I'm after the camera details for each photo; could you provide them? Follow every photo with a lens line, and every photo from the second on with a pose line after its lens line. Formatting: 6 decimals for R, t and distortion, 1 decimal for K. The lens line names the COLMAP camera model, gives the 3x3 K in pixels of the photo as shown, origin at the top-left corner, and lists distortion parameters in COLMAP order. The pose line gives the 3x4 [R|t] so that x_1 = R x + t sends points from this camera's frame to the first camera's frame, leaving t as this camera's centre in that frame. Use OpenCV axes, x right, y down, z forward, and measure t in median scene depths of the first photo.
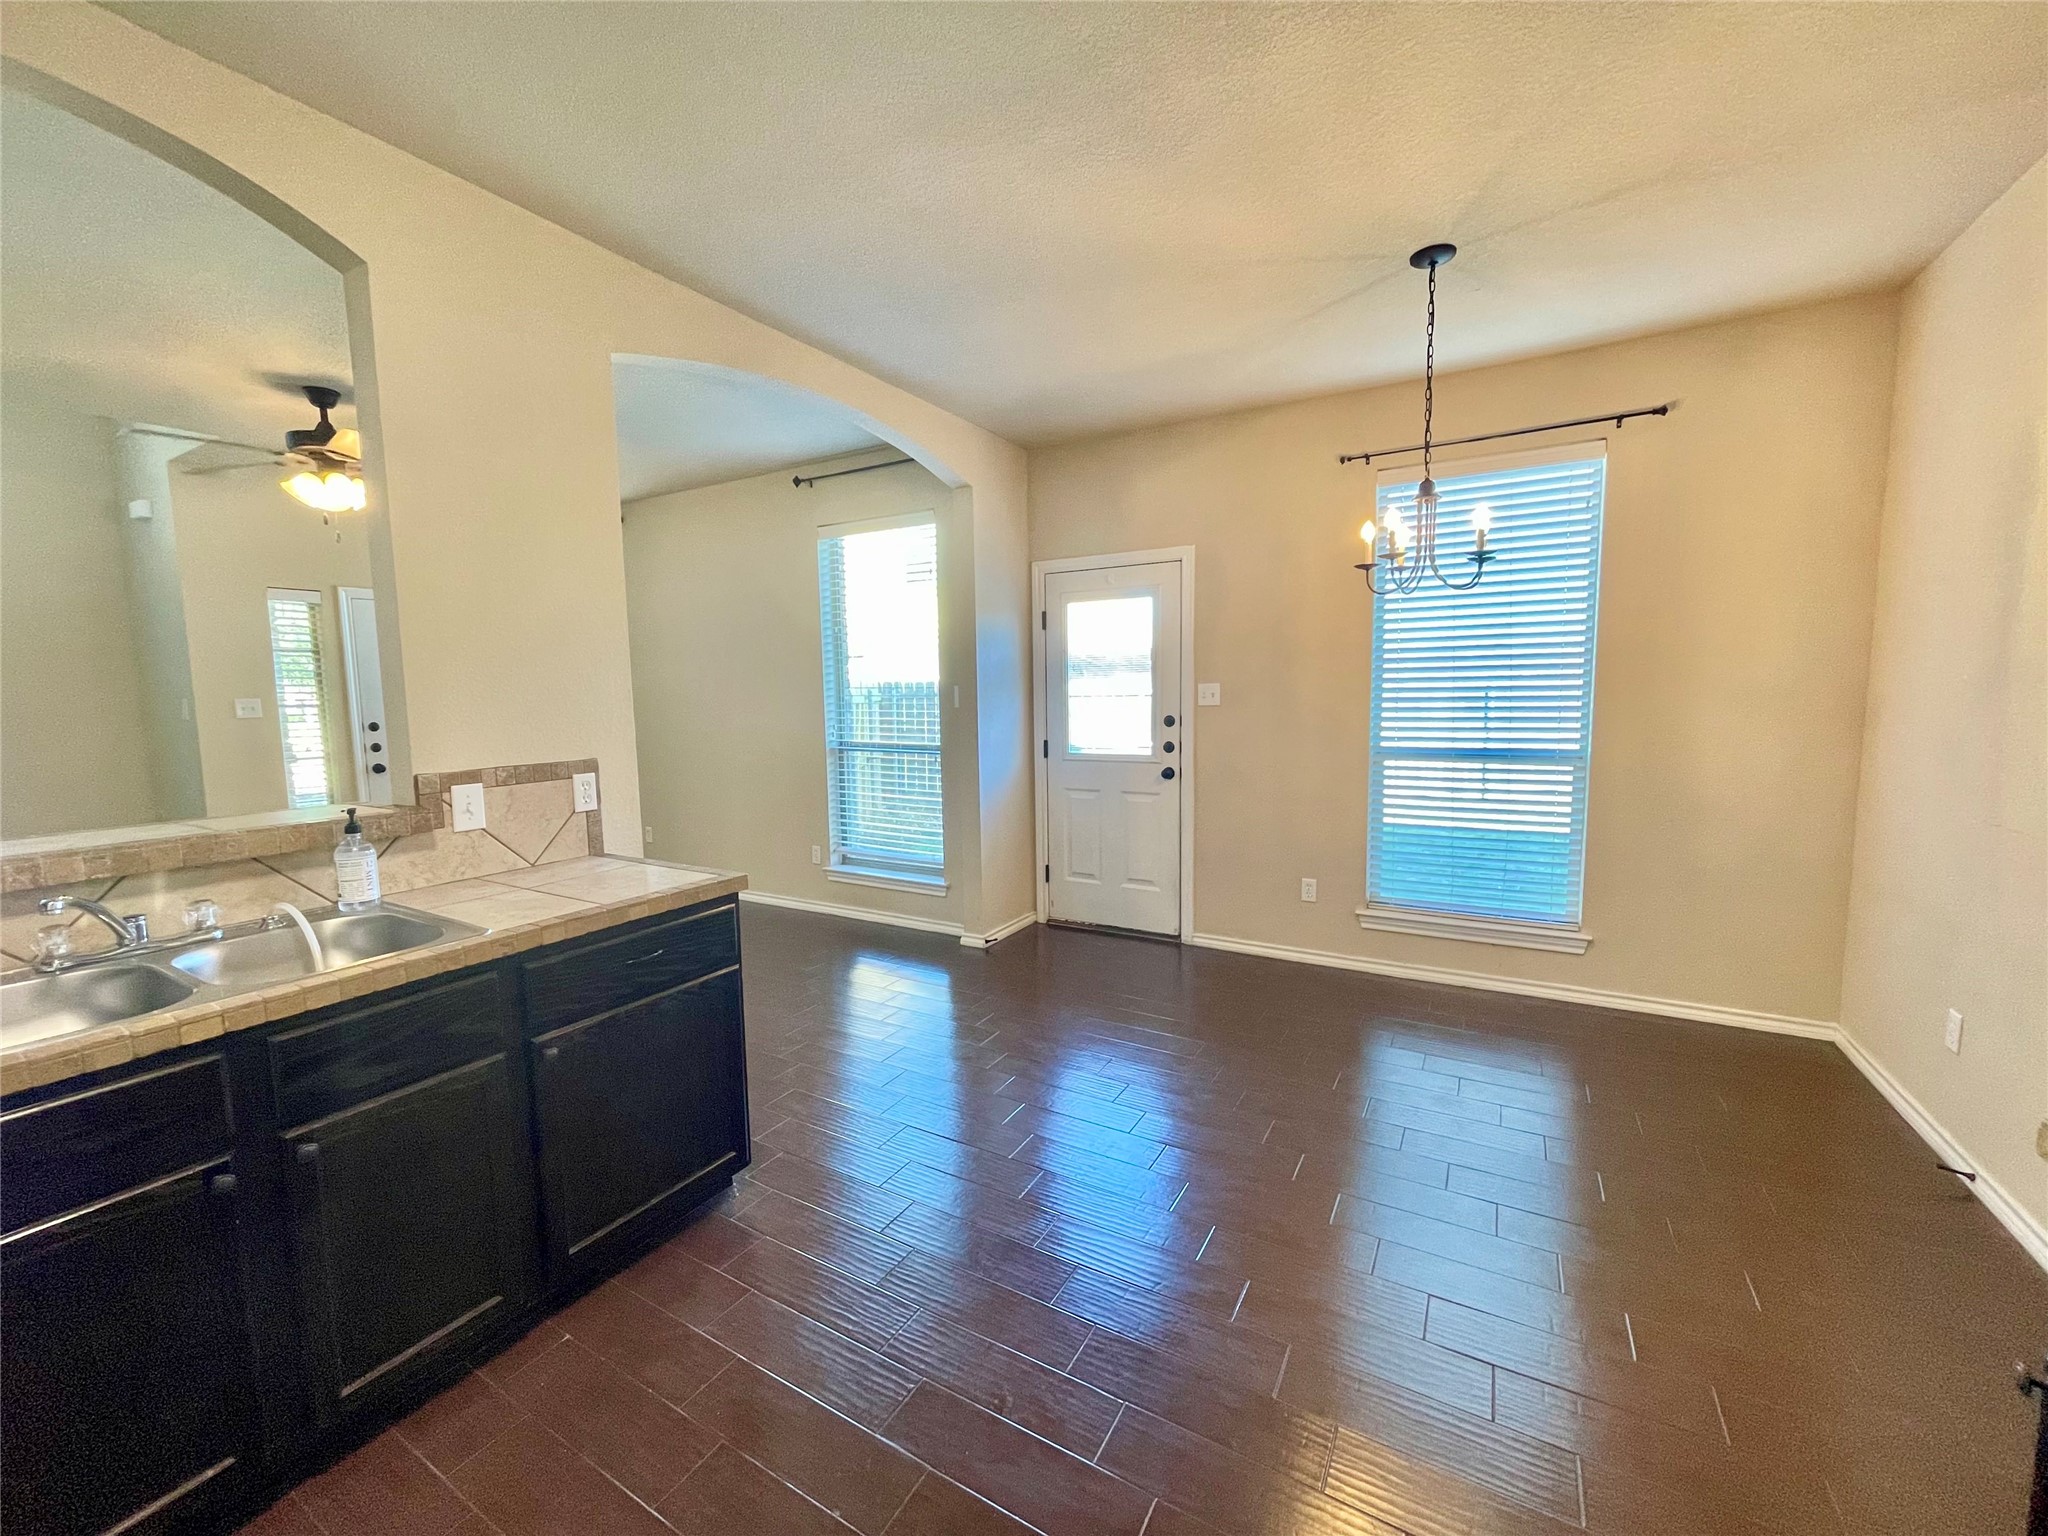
lens RADIAL K [[822.4, 0, 1025.1], [0, 822.4, 766.5], [0, 0, 1]] dist [0.003319, 0.000115]
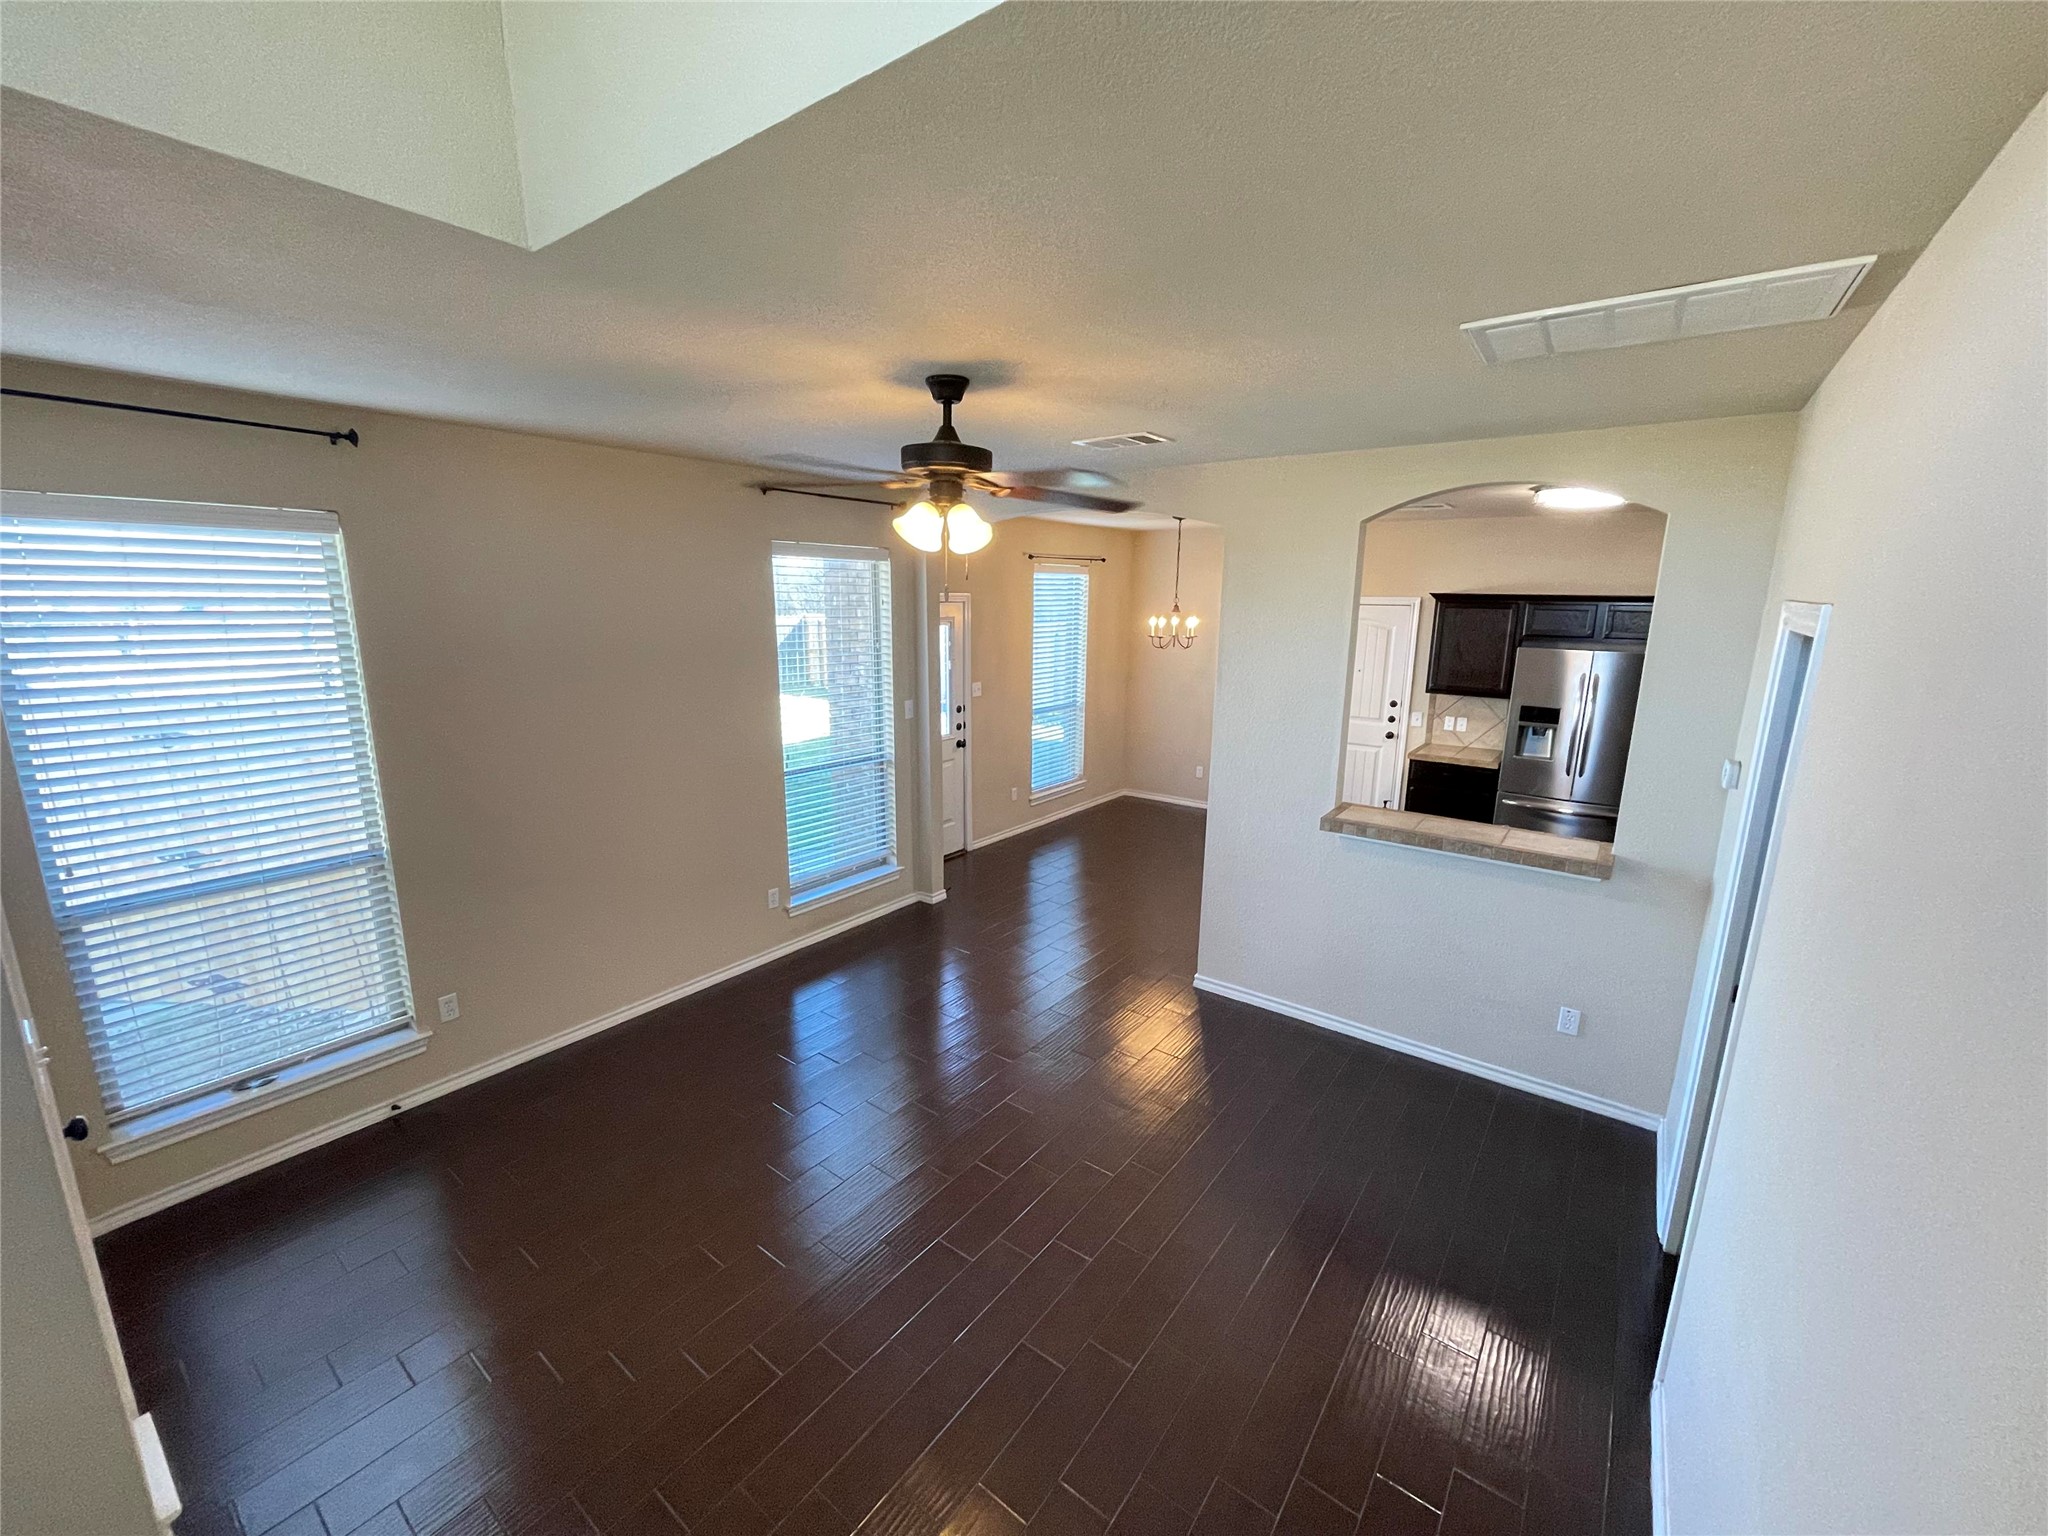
lens RADIAL K [[822.4, 0, 1025.1], [0, 822.4, 771.4], [0, 0, 1]] dist [0.003319, 0.000115]
pose [[0.113394, -0.191247, 0.974970, -1.308632], [0.093559, 0.978994, 0.181155, -0.207318], [-0.989135, 0.070676, 0.128905, 0.707658]]
